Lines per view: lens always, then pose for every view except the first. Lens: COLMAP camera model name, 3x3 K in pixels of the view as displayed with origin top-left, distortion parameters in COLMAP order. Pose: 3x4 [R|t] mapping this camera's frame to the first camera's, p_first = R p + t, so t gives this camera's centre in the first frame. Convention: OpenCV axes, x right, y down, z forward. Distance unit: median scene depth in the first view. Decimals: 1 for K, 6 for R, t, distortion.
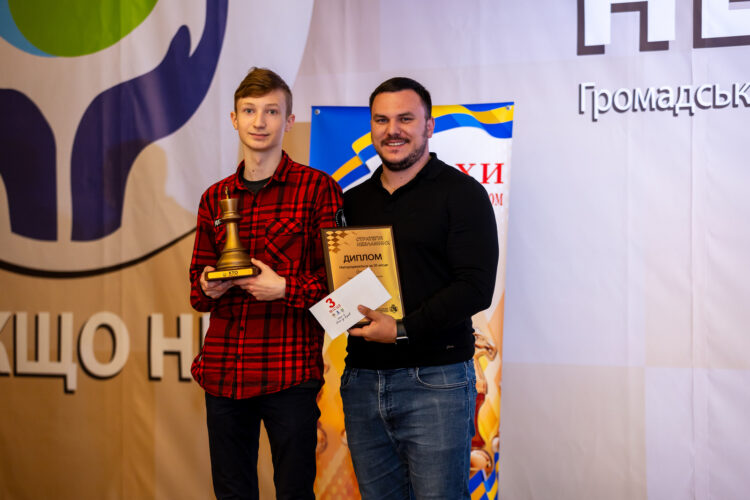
lens RADIAL K [[2168.0, 0, 400.6], [0, 2168.0, 272.3], [0, 0, 1]] dist [0.152680, 0.000000]
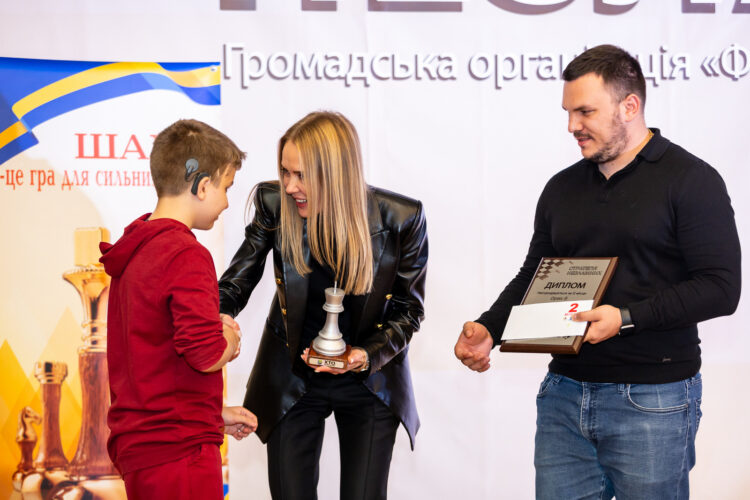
lens RADIAL K [[2192.5, 0, 381.0], [0, 2192.5, 282.4], [0, 0, 1]] dist [-0.002813, 0.000000]
pose [[0.737656, -0.020674, 0.674860, -0.464330], [0.014828, 0.999786, 0.014421, -0.005098], [-0.675014, -0.000631, 0.737805, 0.333747]]
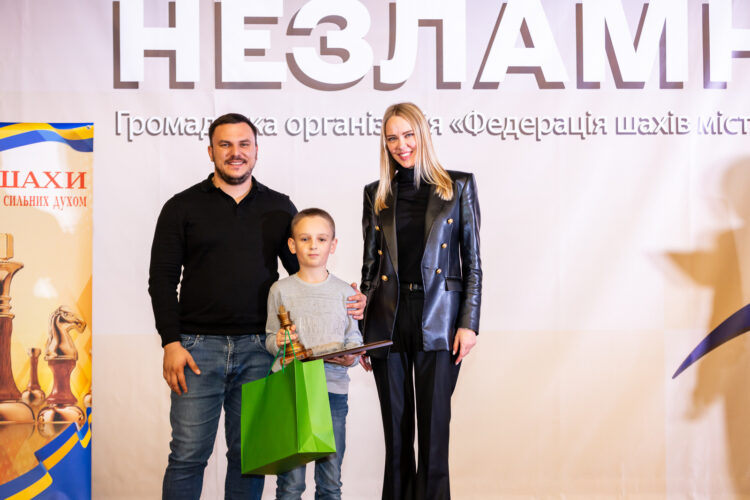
lens RADIAL K [[1541.5, 0, 402.3], [0, 1541.5, 266.9], [0, 0, 1]] dist [0.023385, 0.000000]
pose [[0.806758, -0.008644, 0.590818, -0.321091], [0.007481, 0.999962, 0.004414, 0.000832], [-0.590834, 0.000859, 0.806793, 0.184659]]
